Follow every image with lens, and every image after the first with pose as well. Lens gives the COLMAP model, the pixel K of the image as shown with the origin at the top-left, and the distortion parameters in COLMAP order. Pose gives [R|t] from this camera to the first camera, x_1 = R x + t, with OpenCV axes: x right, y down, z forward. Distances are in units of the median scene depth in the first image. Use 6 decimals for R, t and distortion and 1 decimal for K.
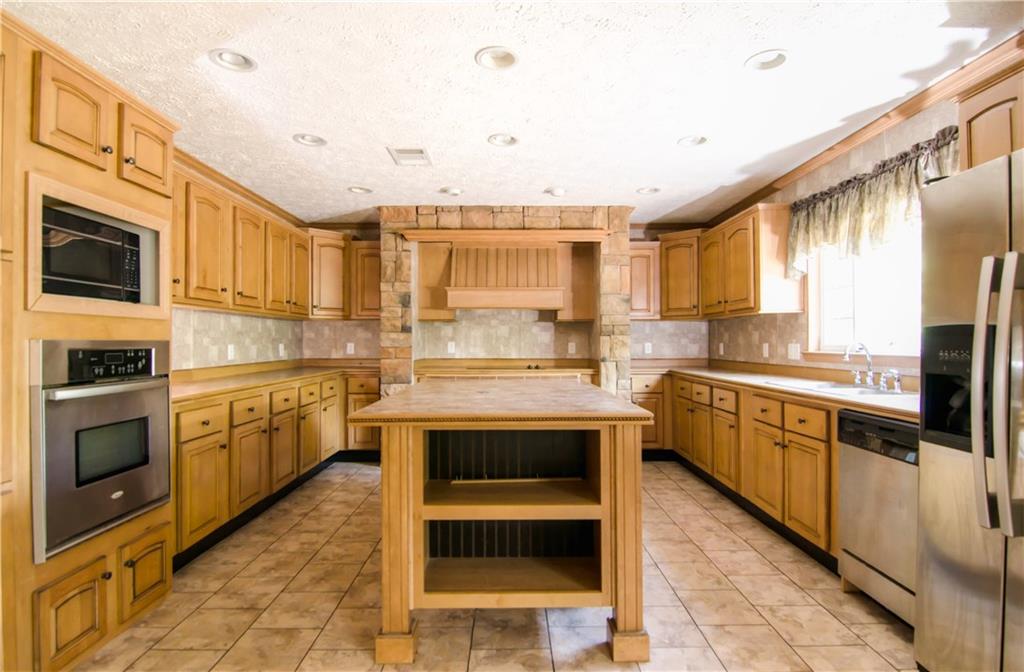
lens RADIAL K [[491.4, 0, 517.3], [0, 491.4, 336.0], [0, 0, 1]] dist [0.002153, 0.000029]
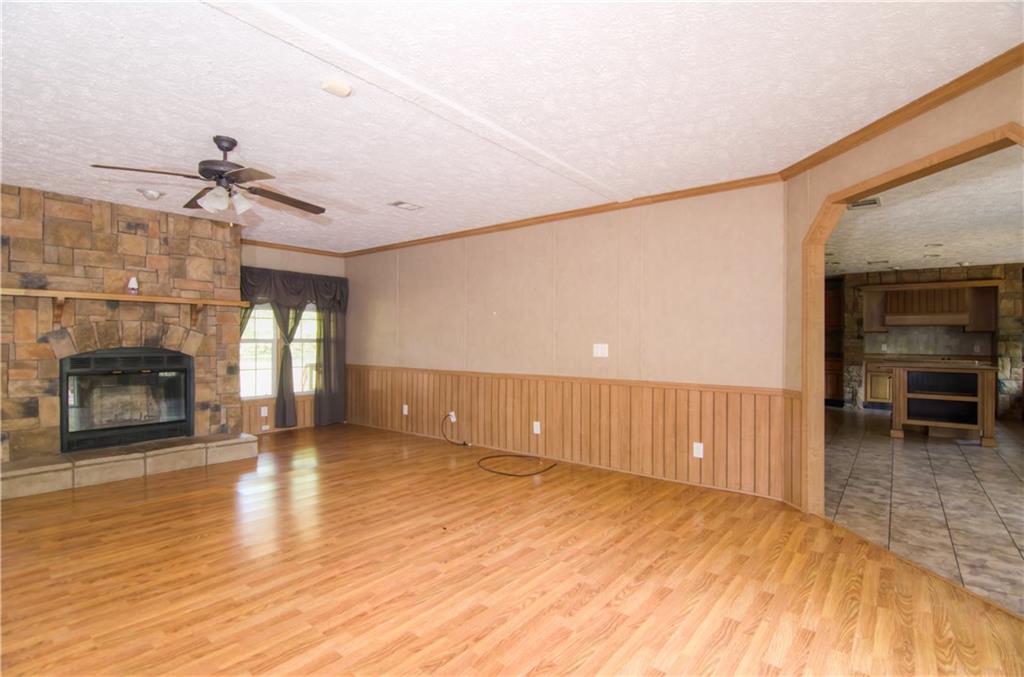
lens RADIAL K [[482.4, 0, 506.5], [0, 482.4, 340.0], [0, 0, 1]] dist [-0.023372, -0.005214]
pose [[0.760034, 0.006406, -0.649852, -0.069909], [-0.002225, 0.999971, 0.007256, -0.013298], [0.649880, -0.004069, 0.760026, -1.287485]]
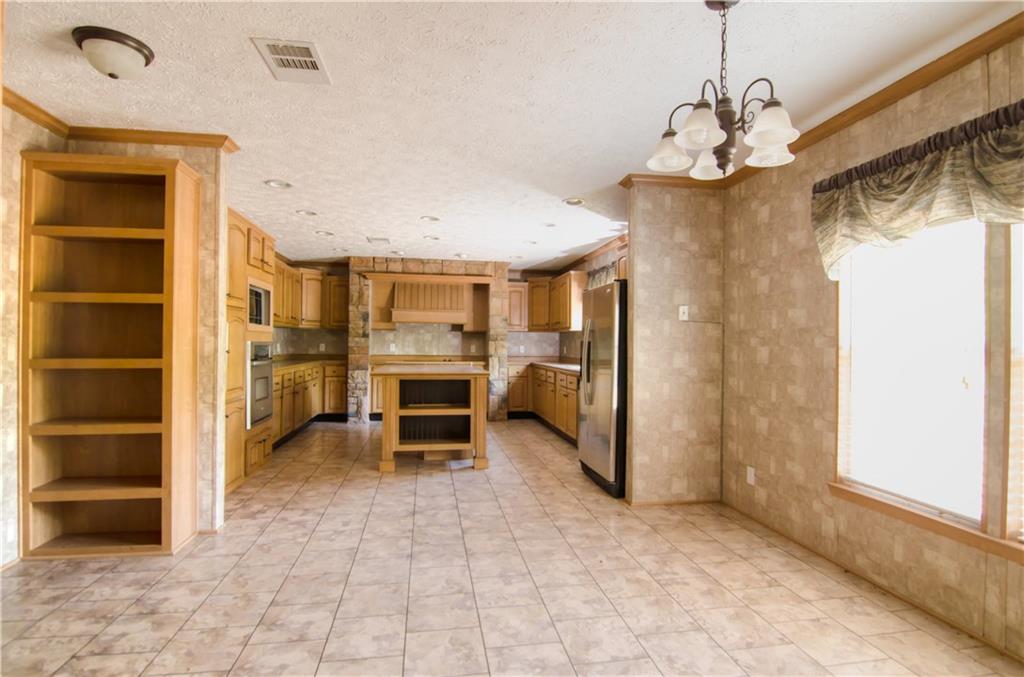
lens RADIAL K [[491.4, 0, 515.1], [0, 491.4, 339.1], [0, 0, 1]] dist [0.002153, 0.000029]
pose [[0.987573, 0.013287, 0.156596, -0.000782], [-0.013484, 0.999909, 0.000197, -0.008821], [-0.156579, -0.002306, 0.987663, -0.614865]]
